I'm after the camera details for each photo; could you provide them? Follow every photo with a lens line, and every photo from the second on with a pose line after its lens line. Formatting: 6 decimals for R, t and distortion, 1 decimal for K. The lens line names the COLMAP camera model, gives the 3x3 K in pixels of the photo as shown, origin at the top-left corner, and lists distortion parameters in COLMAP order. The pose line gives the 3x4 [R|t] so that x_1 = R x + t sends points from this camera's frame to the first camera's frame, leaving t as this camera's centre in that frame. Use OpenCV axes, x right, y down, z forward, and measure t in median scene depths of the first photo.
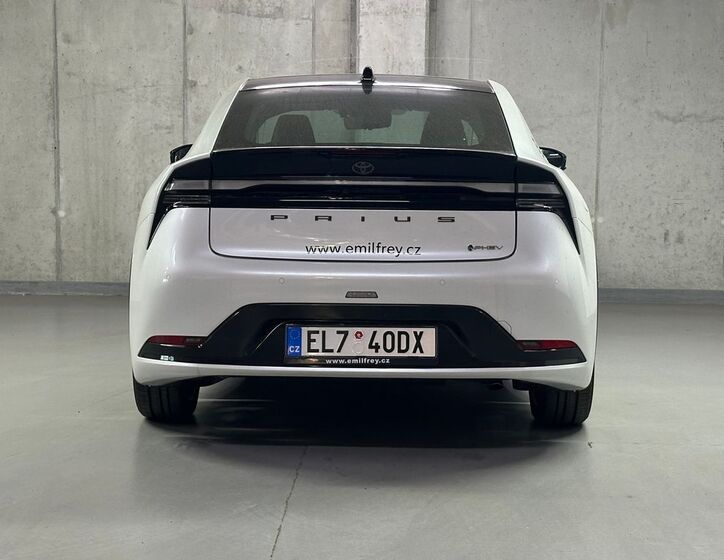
lens RADIAL K [[1394.9, 0, 365.2], [0, 1394.9, 275.3], [0, 0, 1]] dist [0.097889, 0.000000]
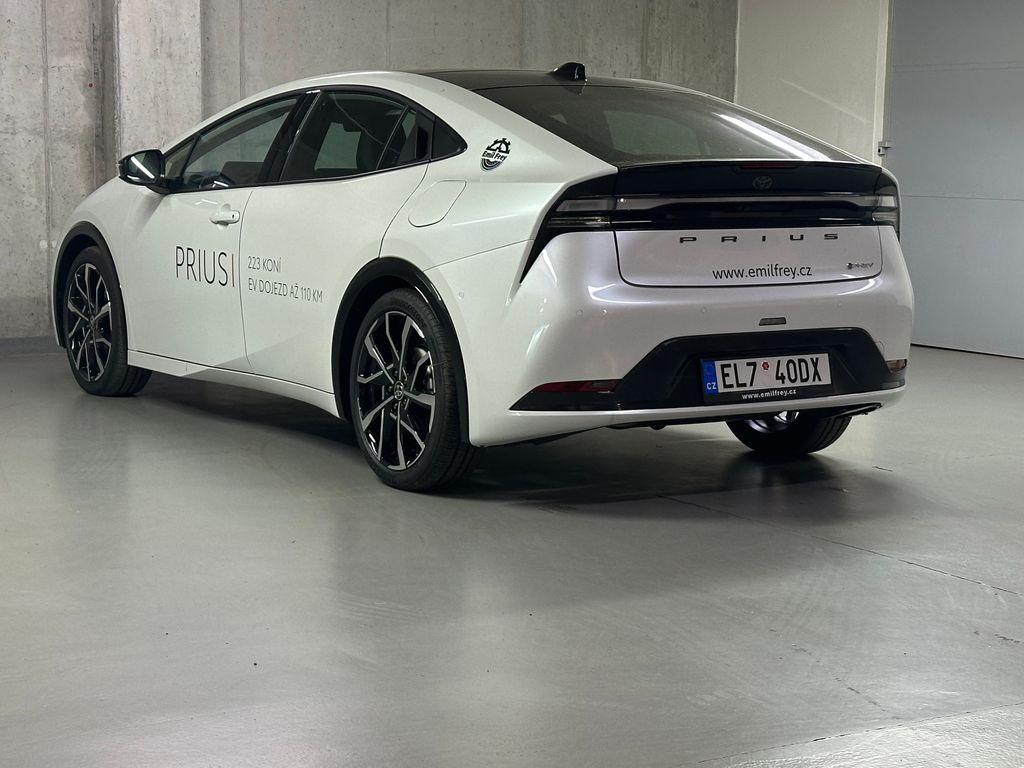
lens RADIAL K [[1894.2, 0, 480.0], [0, 1894.2, 393.8], [0, 0, 1]] dist [0.108696, 0.000000]
pose [[0.842972, -0.070286, 0.533346, -0.822176], [0.047469, 0.997279, 0.056398, -0.017988], [-0.535858, -0.022225, 0.844015, 0.047801]]
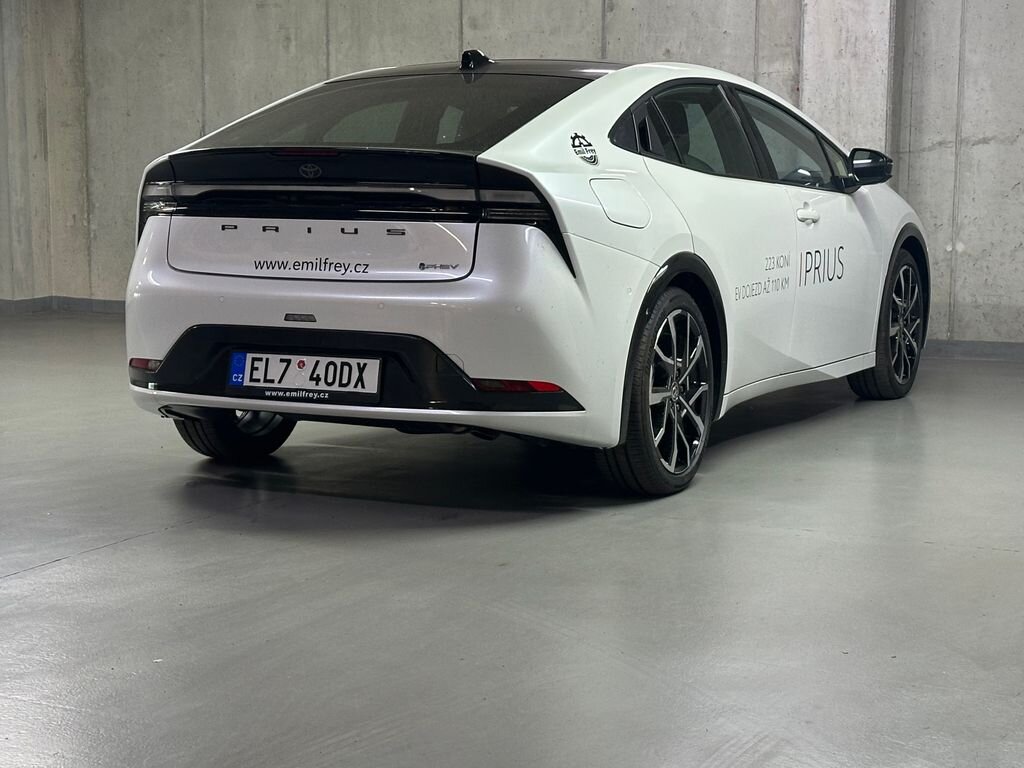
lens RADIAL K [[1894.2, 0, 531.5], [0, 1894.2, 370.3], [0, 0, 1]] dist [0.108696, 0.000000]
pose [[0.913130, 0.038273, -0.405868, 0.599464], [-0.030491, 0.999207, 0.025624, 0.011746], [0.406527, -0.011022, 0.913572, -0.018030]]
